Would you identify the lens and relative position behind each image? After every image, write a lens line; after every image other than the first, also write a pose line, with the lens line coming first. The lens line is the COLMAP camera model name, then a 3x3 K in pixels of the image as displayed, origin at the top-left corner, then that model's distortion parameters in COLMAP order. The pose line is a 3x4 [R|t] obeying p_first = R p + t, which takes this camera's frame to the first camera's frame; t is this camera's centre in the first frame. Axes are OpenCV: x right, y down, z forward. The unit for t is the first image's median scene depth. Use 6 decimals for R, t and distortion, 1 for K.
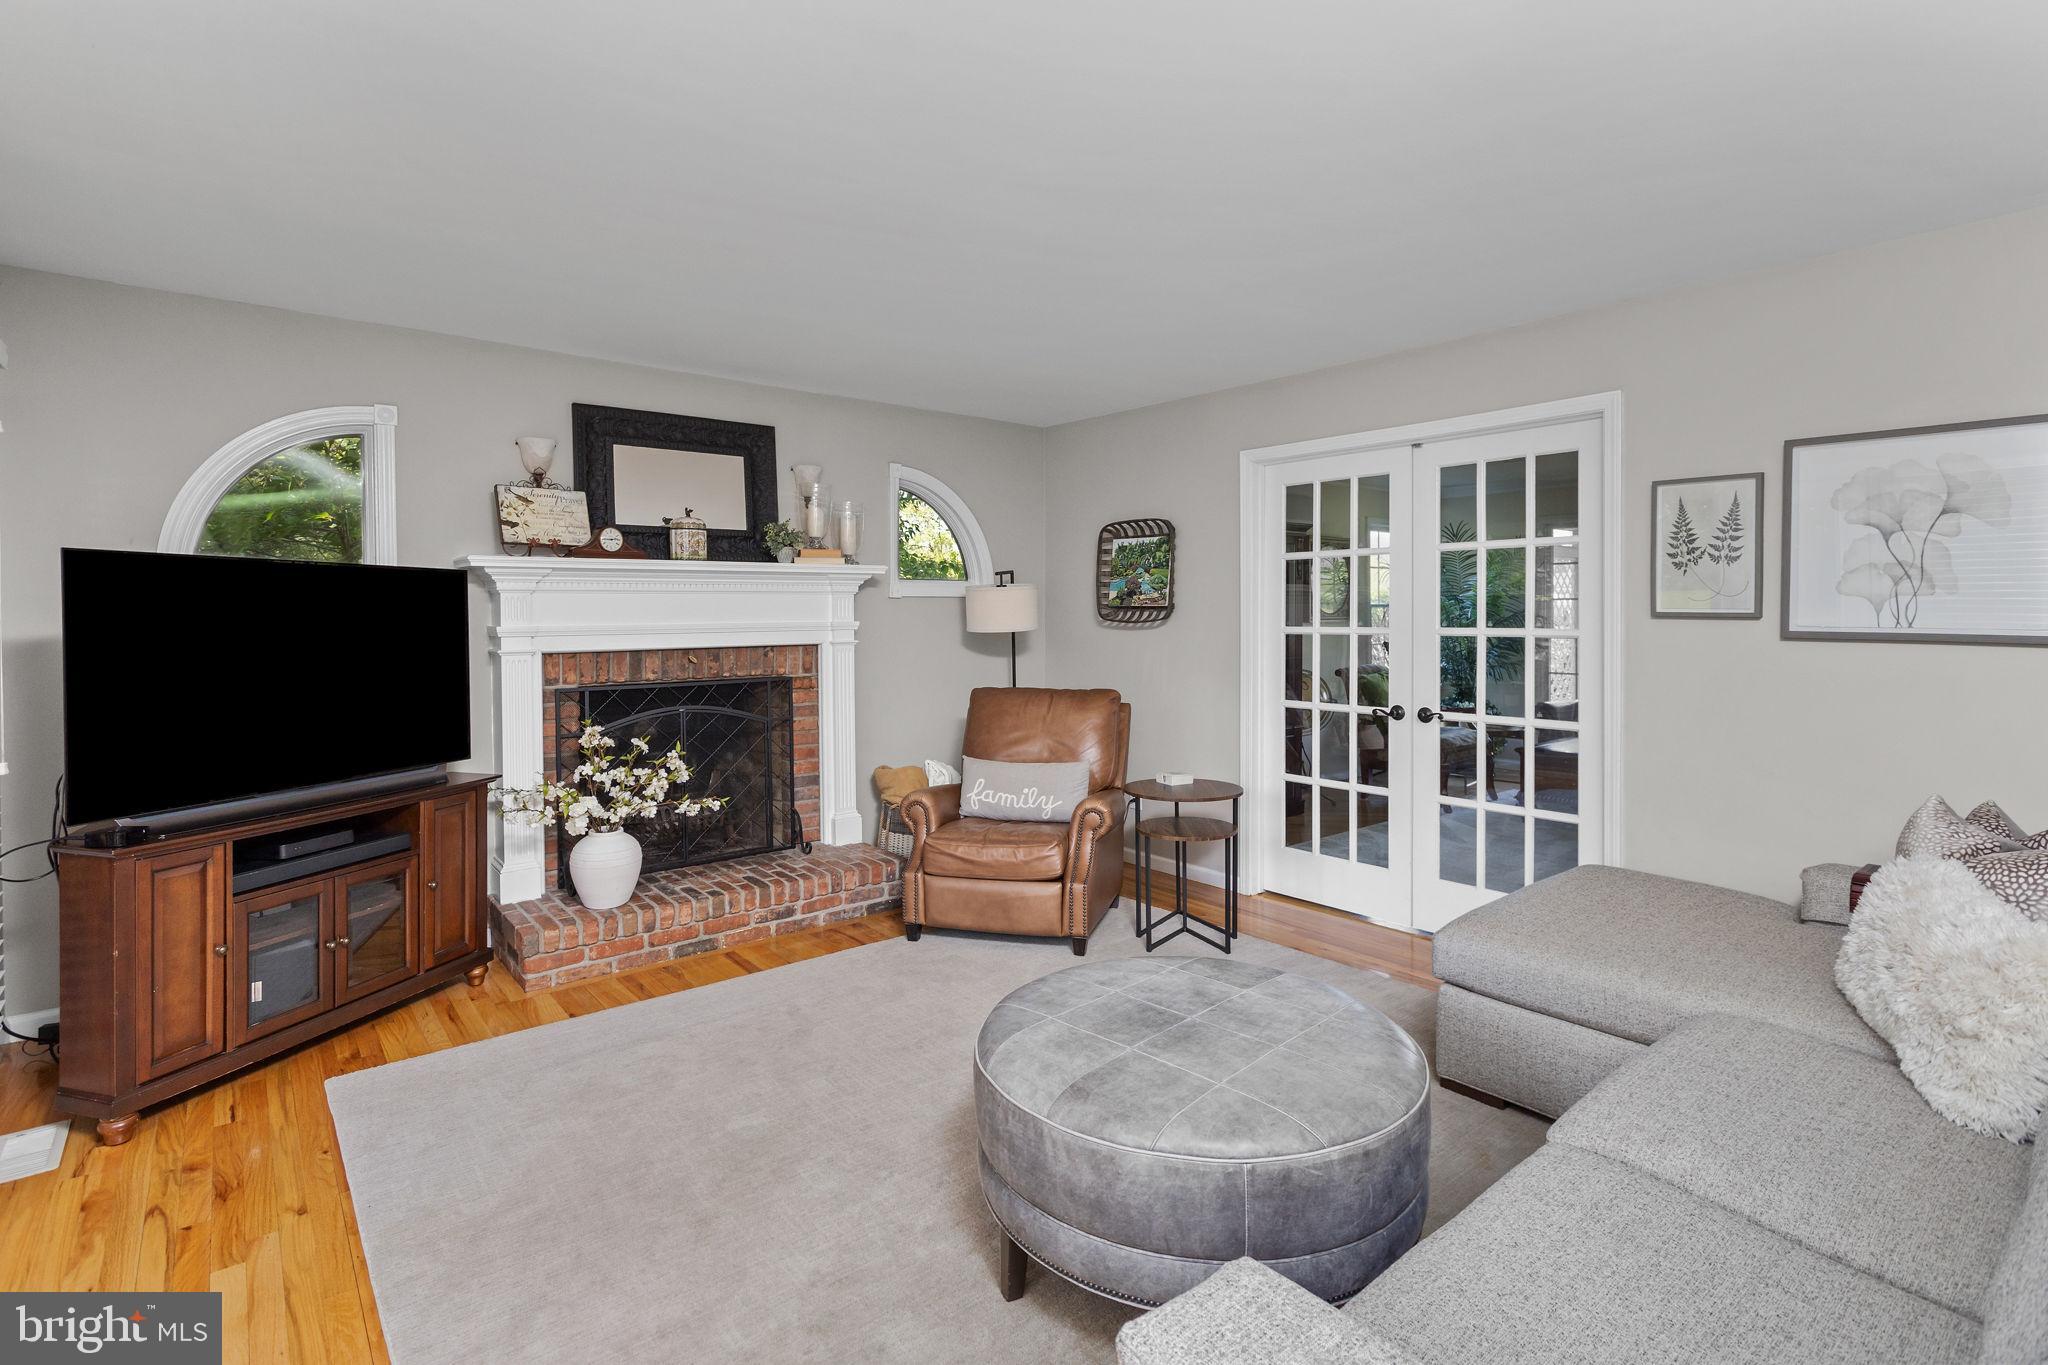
lens RADIAL K [[978.7, 0, 1070.0], [0, 978.7, 624.2], [0, 0, 1]] dist [-0.000349, -0.000027]
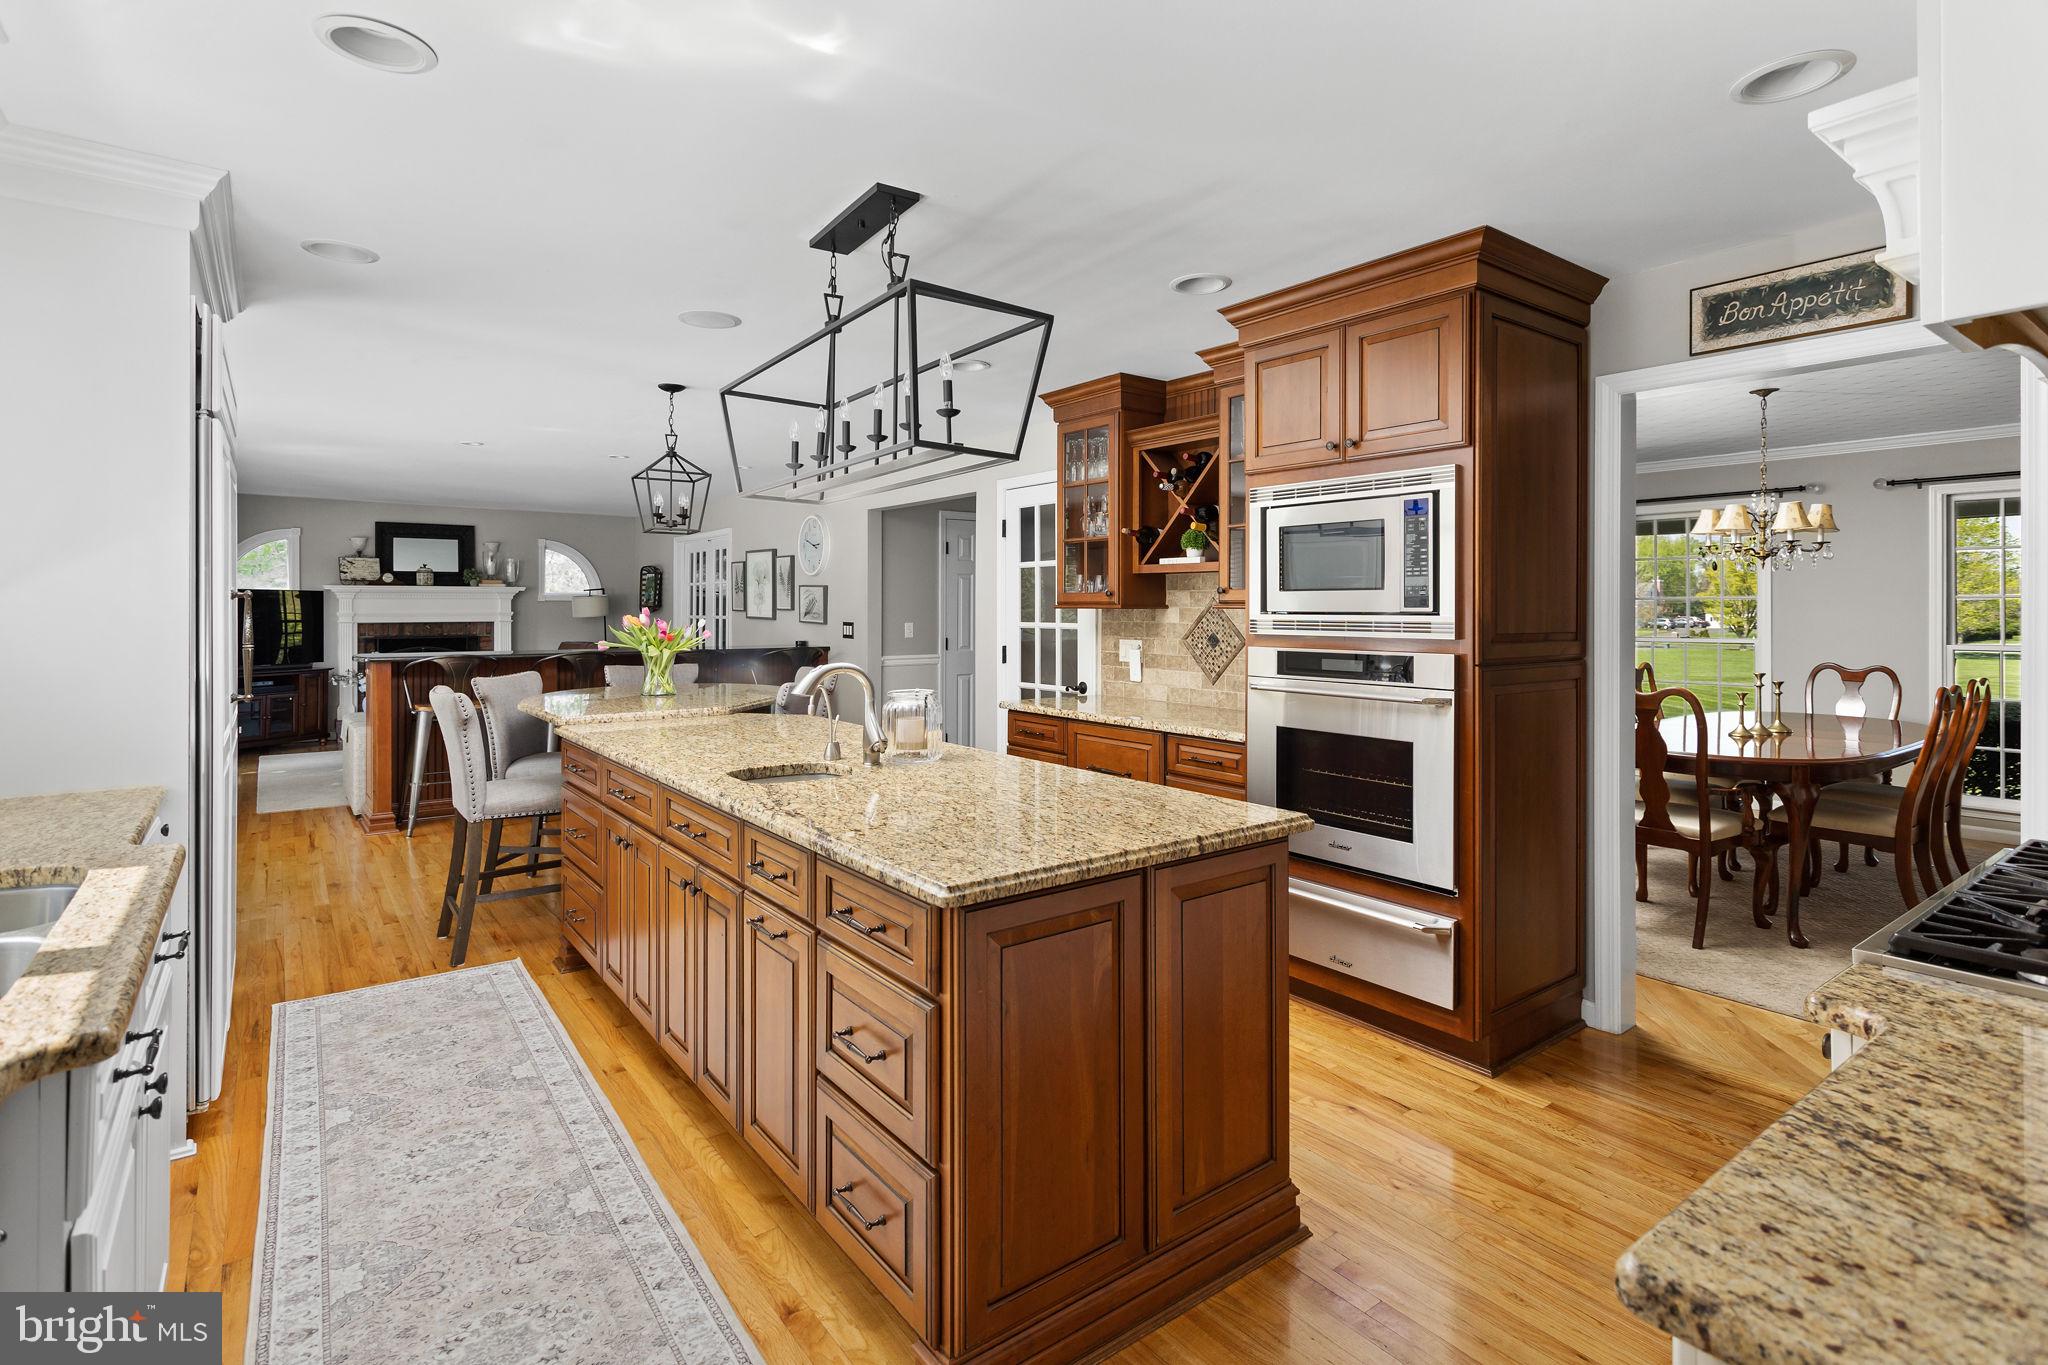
lens RADIAL K [[978.7, 0, 1028.5], [0, 978.7, 601.8], [0, 0, 1]] dist [-0.000349, -0.000027]
pose [[0.997980, 0.006499, -0.063199, 1.241007], [-0.007820, 0.999755, -0.020688, 0.012074], [0.063049, 0.021140, 0.997786, -1.298634]]
